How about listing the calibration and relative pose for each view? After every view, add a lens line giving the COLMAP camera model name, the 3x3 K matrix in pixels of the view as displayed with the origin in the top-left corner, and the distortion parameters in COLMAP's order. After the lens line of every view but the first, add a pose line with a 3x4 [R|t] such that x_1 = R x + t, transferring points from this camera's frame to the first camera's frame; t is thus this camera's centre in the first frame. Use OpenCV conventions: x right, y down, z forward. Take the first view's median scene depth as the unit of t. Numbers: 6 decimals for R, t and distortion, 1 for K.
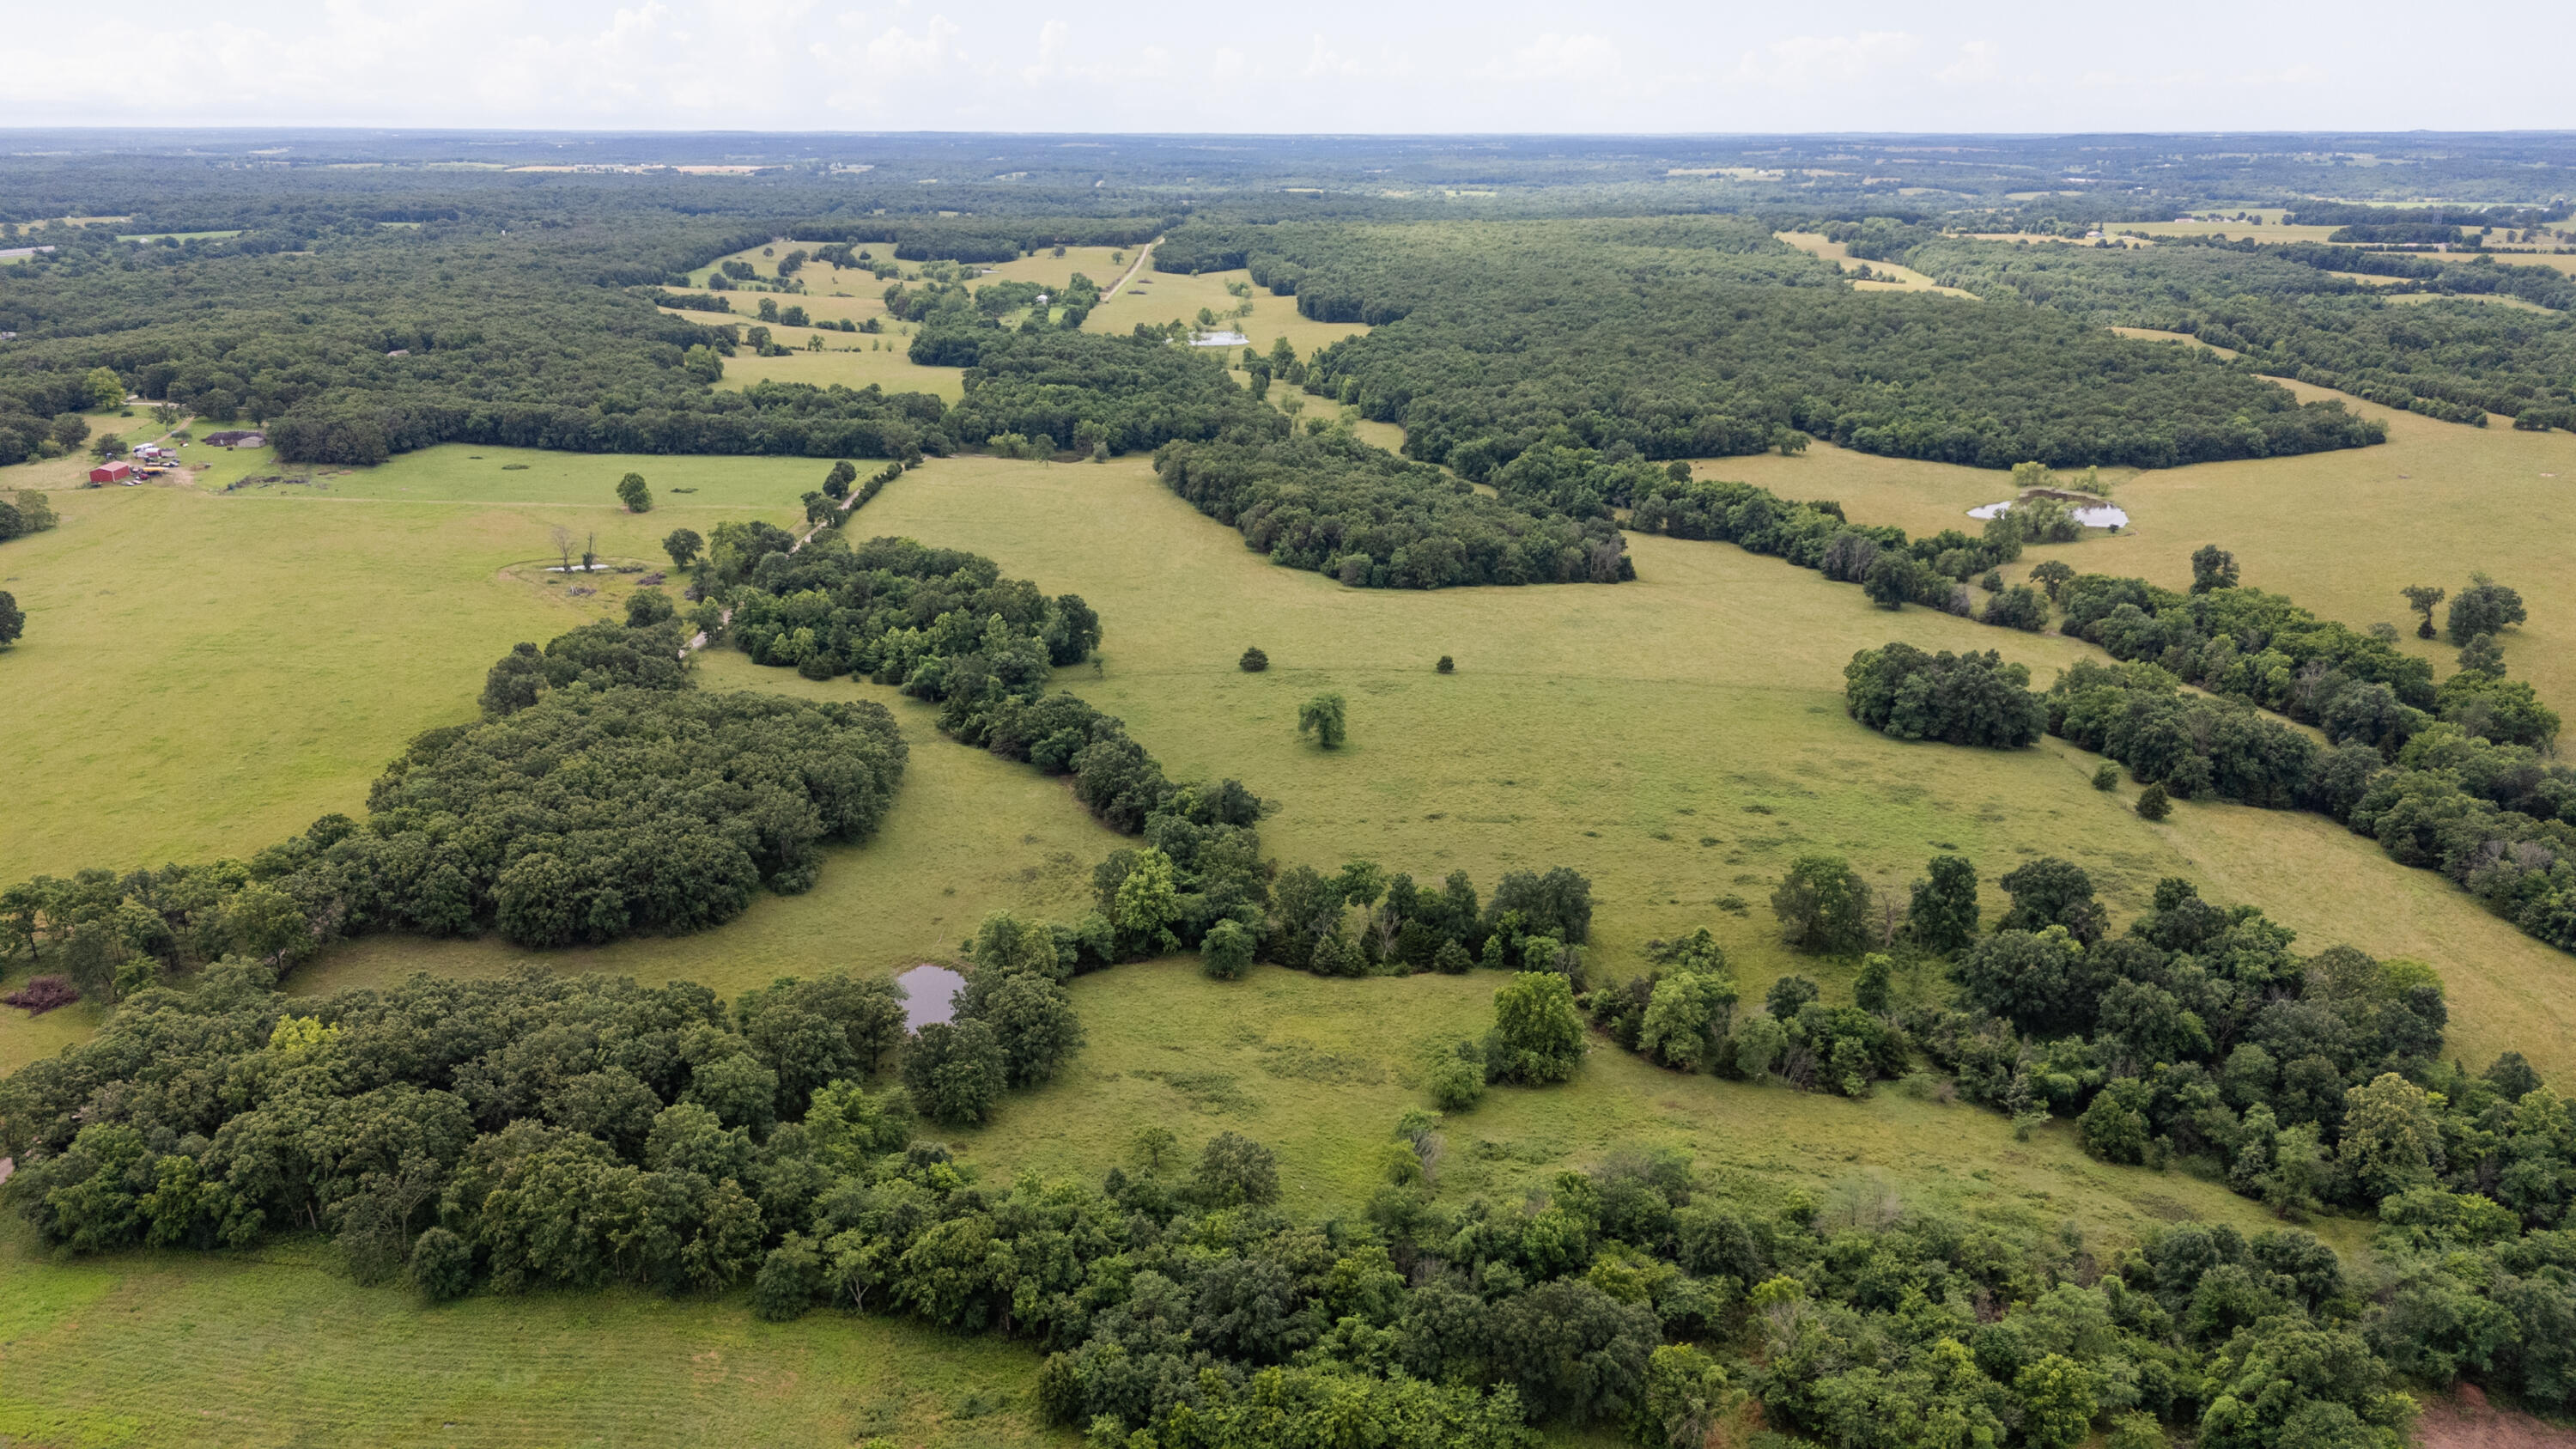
lens RADIAL K [[1897.1, 0, 1298.6], [0, 1897.1, 733.2], [0, 0, 1]] dist [0.072405, -0.095985]
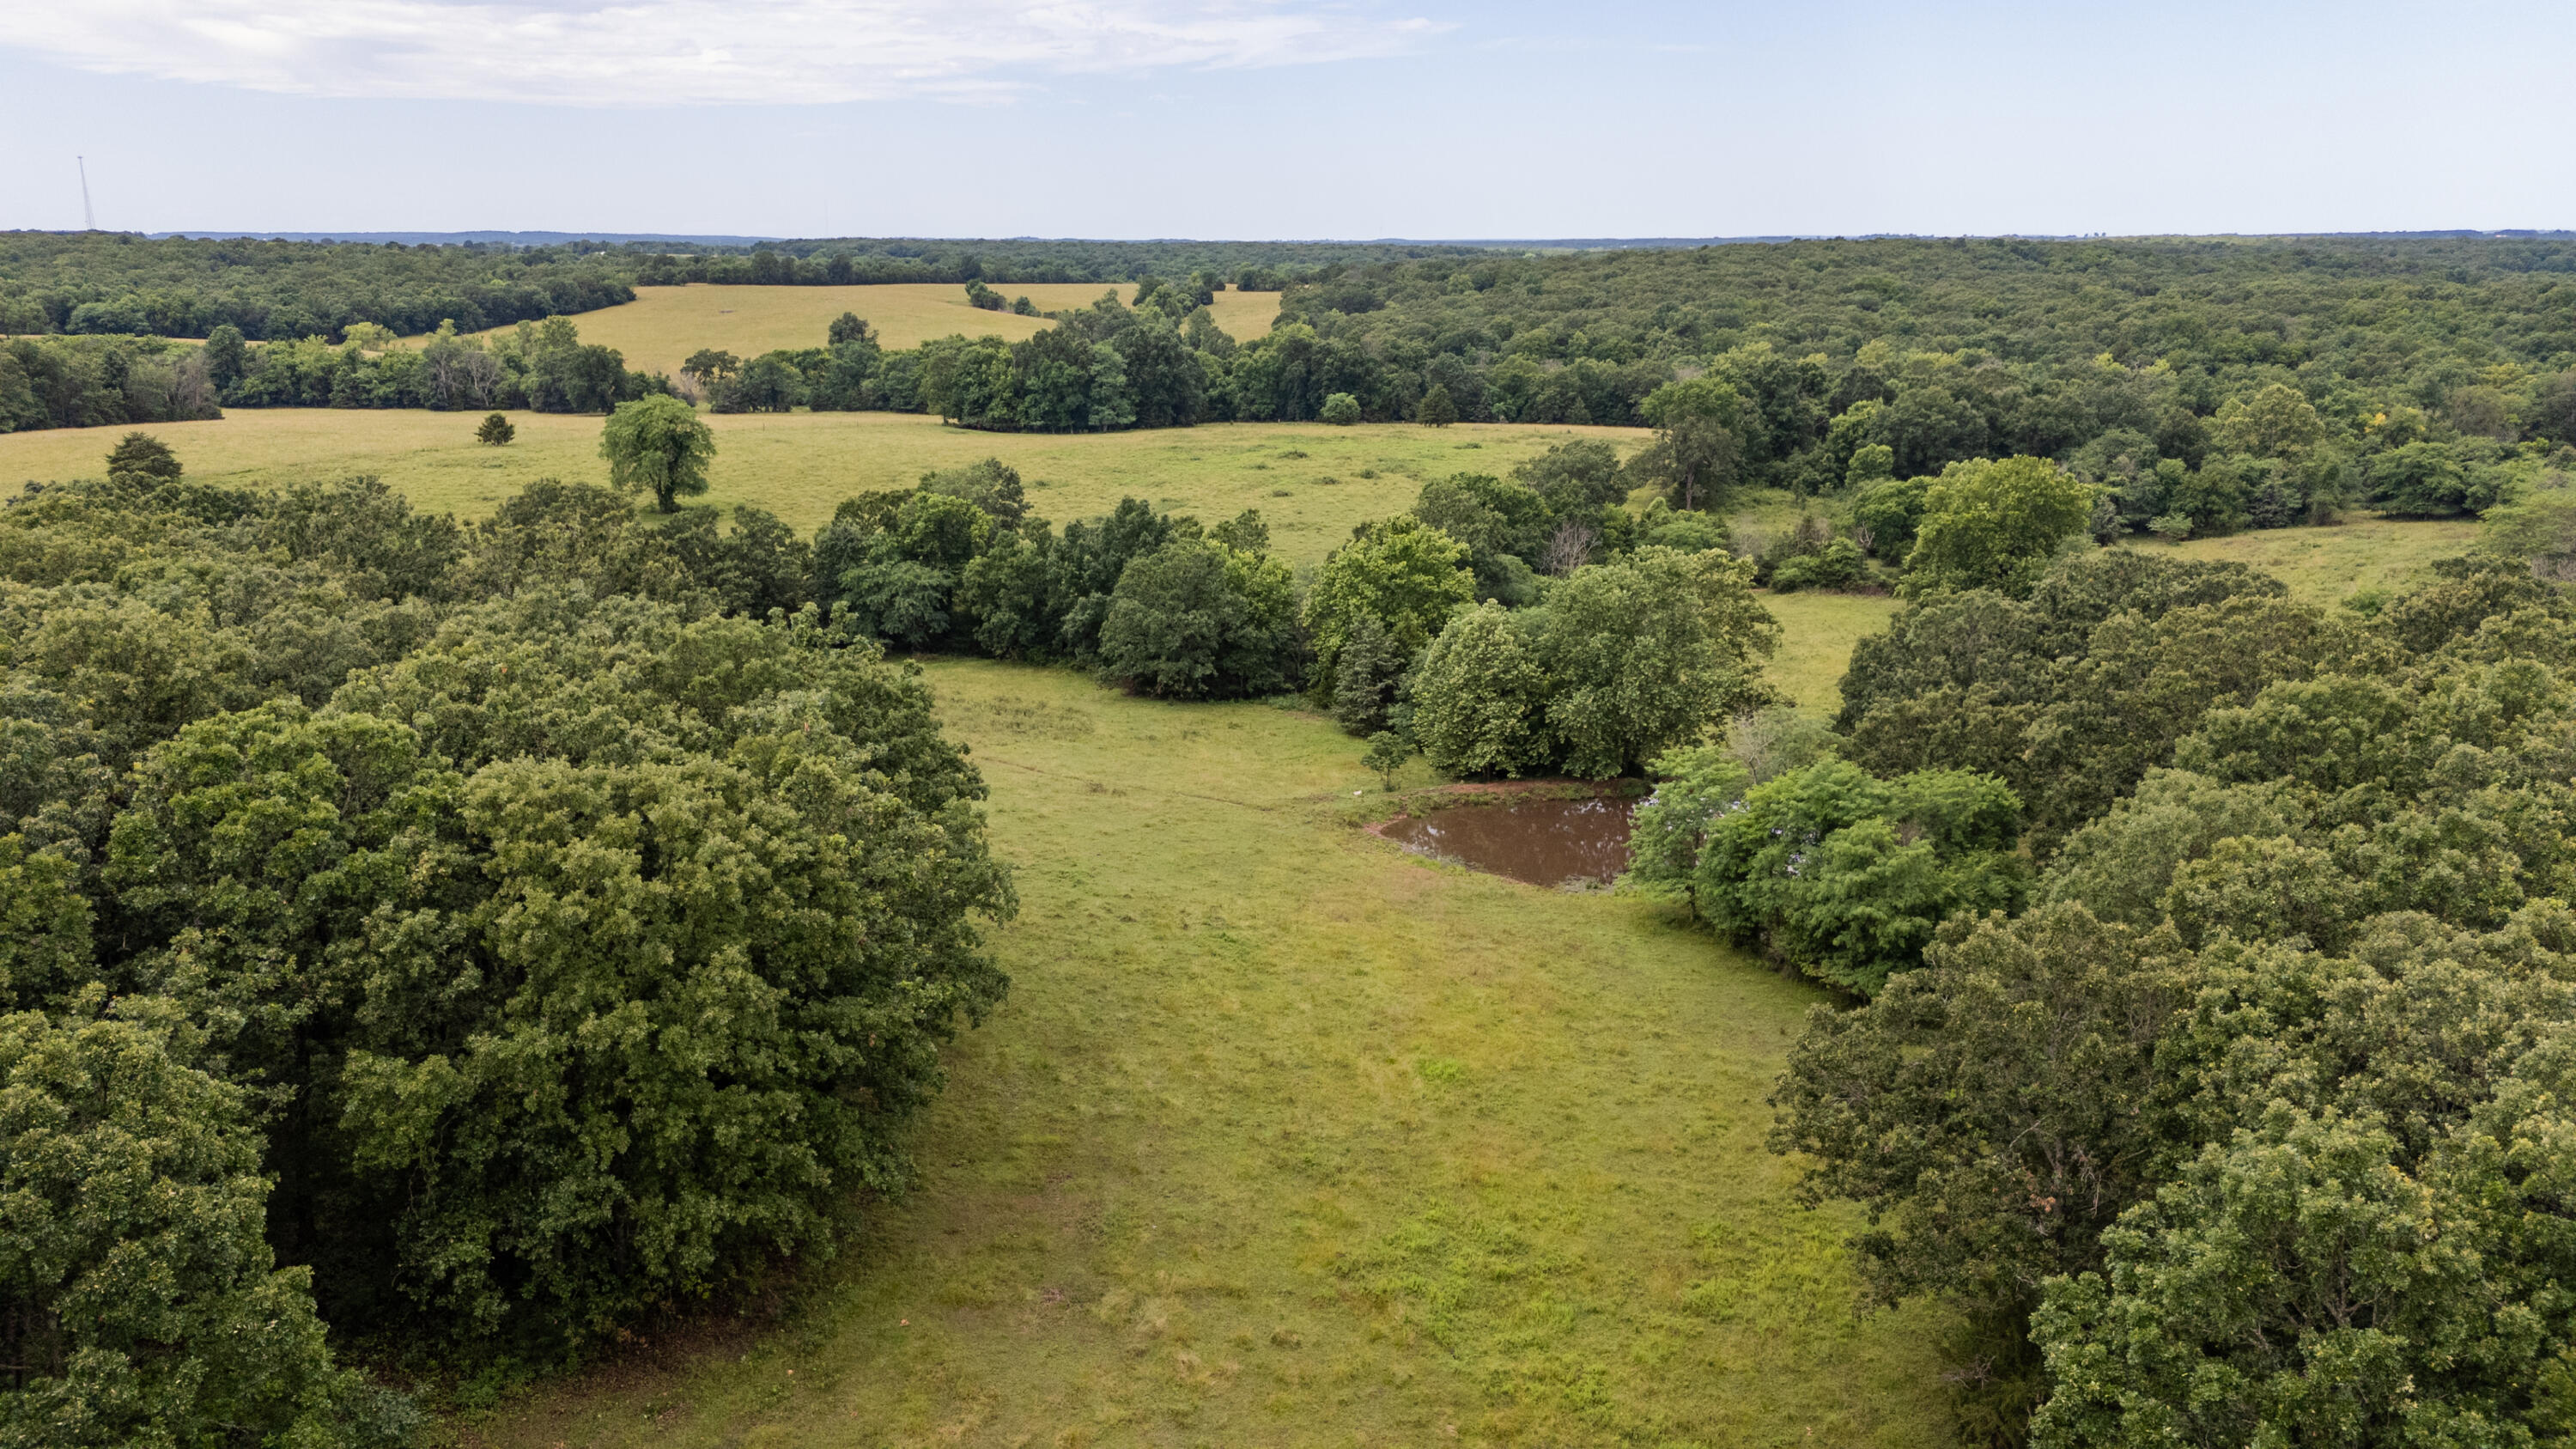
lens RADIAL K [[1886.5, 0, 1295.5], [0, 1886.5, 739.6], [0, 0, 1]] dist [0.066726, -0.064220]
pose [[0.376159, -0.235664, 0.896084, -0.255027], [0.282745, 0.950180, 0.131200, 0.029673], [-0.882360, 0.204011, 0.424051, 0.442648]]
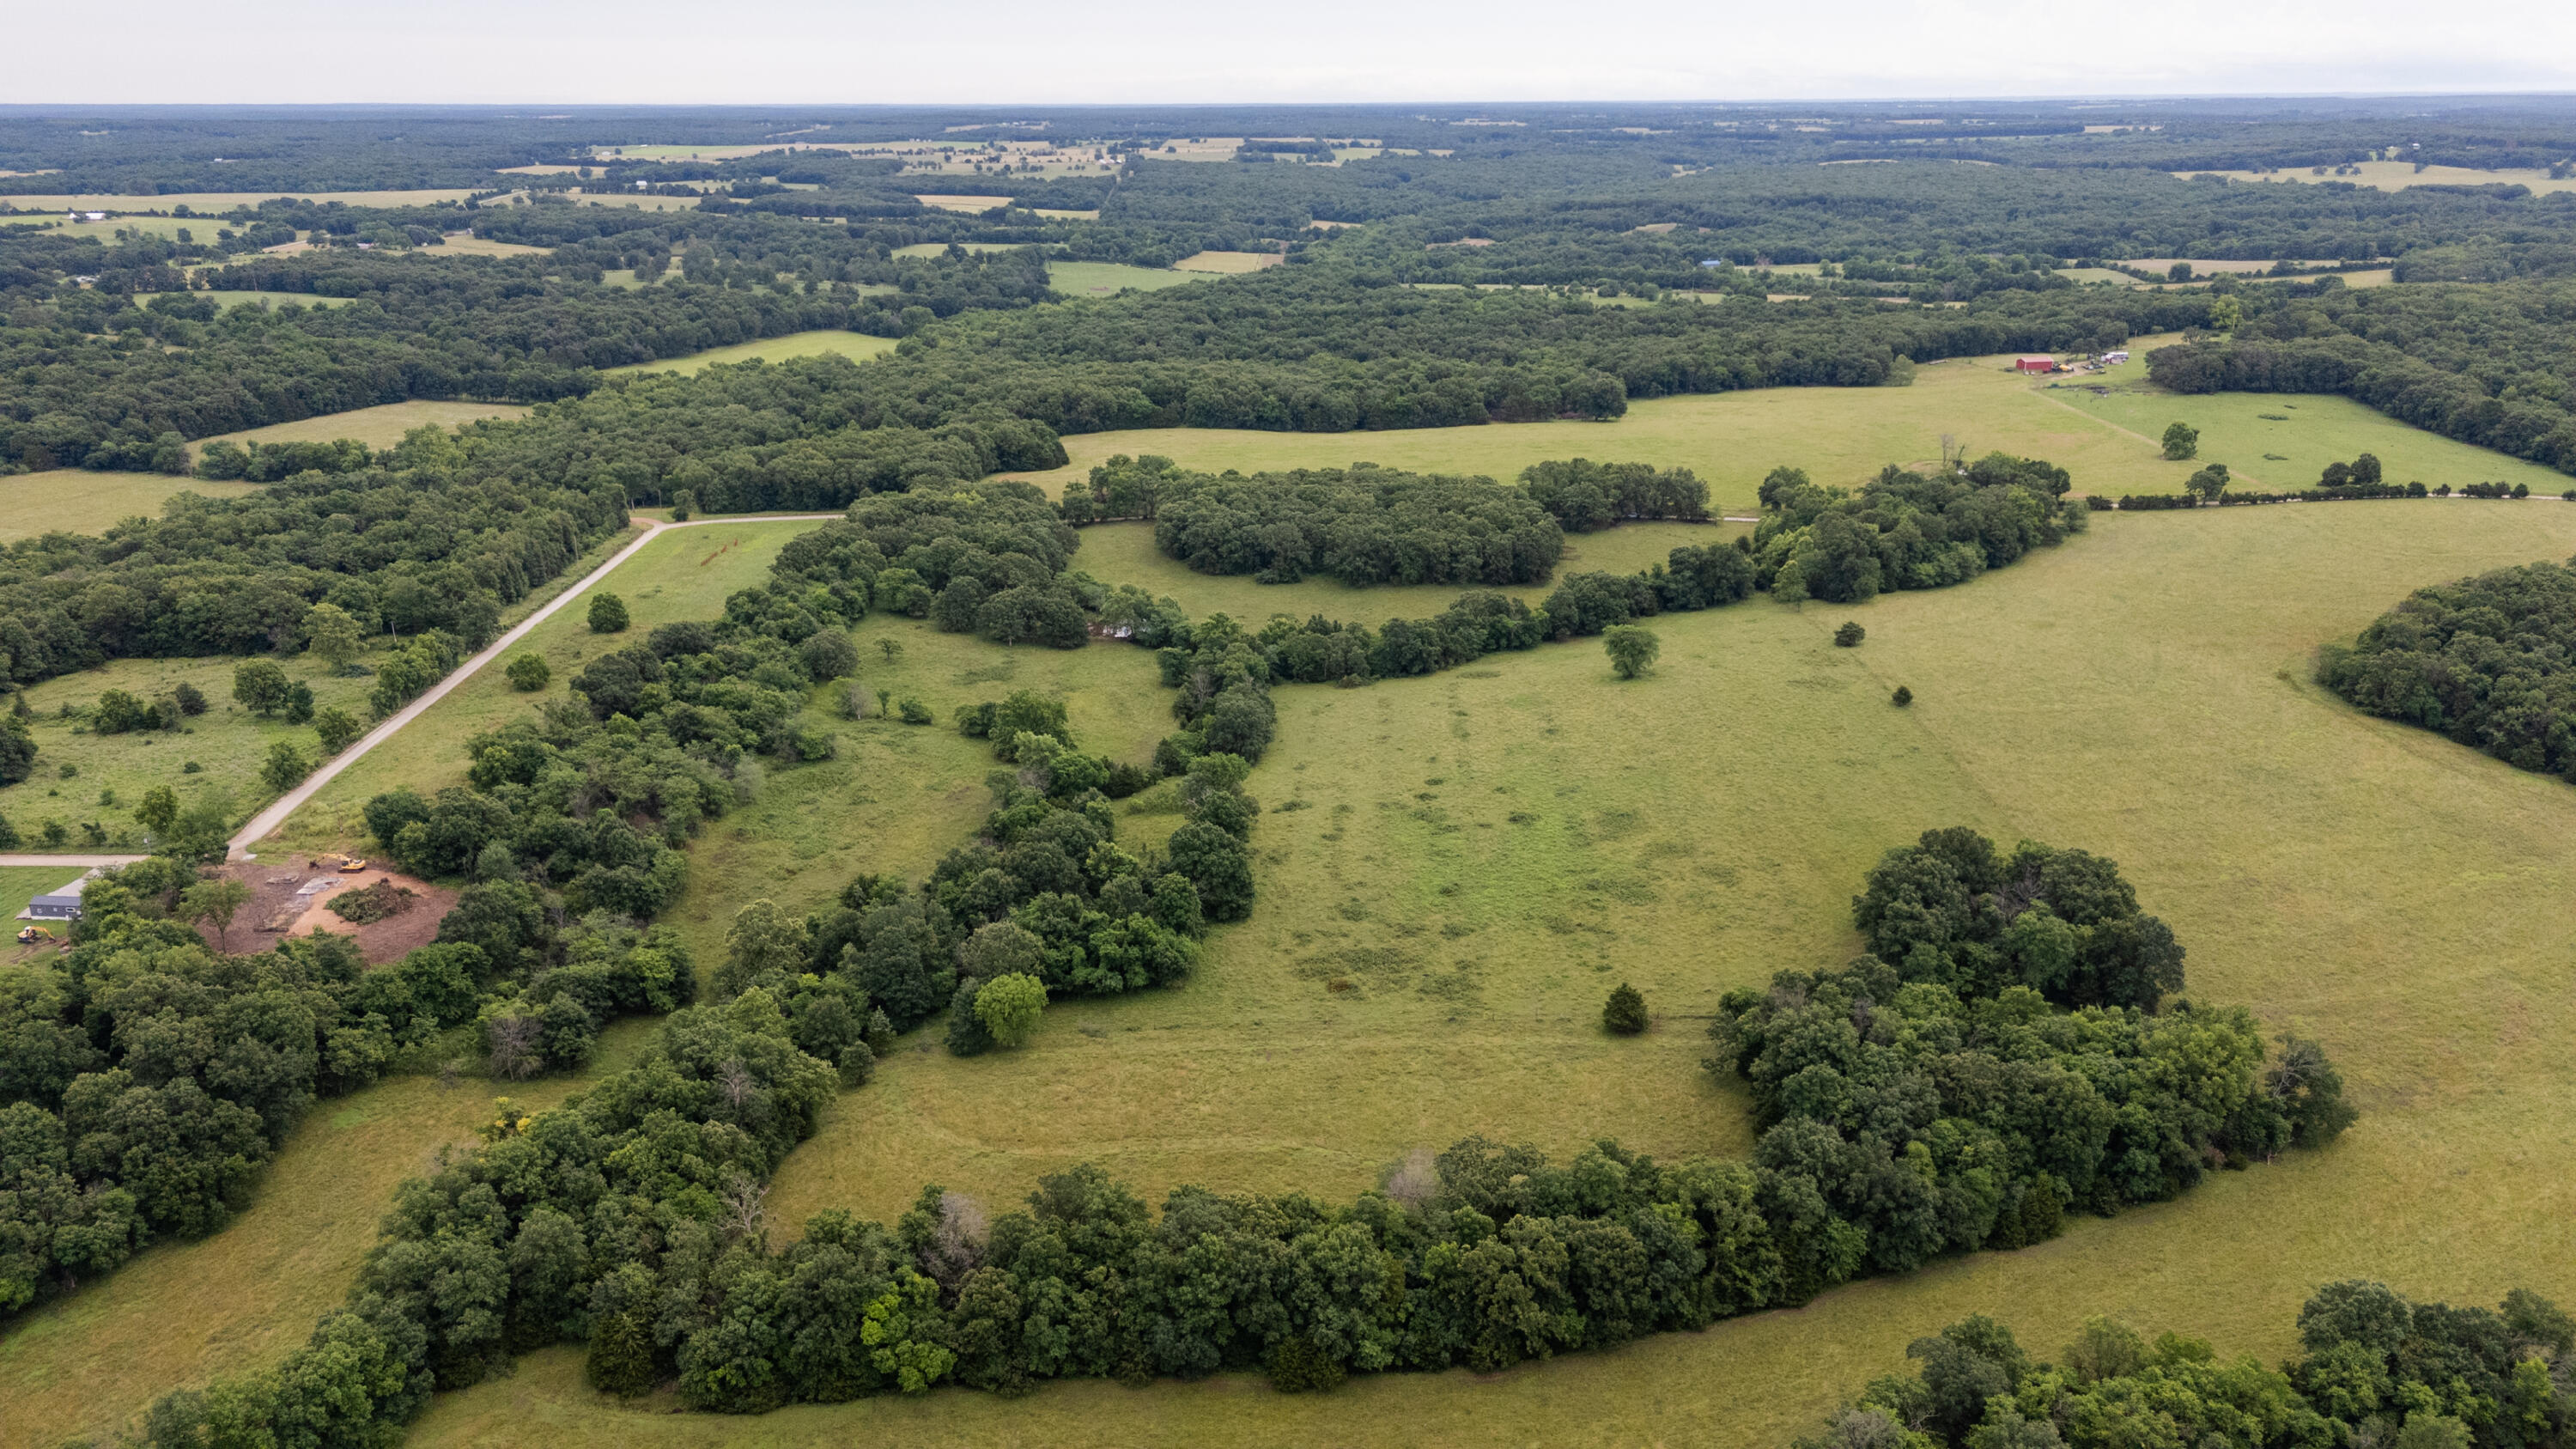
lens RADIAL K [[1886.5, 0, 1295.5], [0, 1886.5, 739.6], [0, 0, 1]] dist [0.066726, -0.064220]
pose [[0.025277, 0.318176, -0.947695, 0.680529], [-0.298515, 0.907147, 0.296601, -0.145794], [0.954070, 0.275404, 0.117910, 0.475975]]
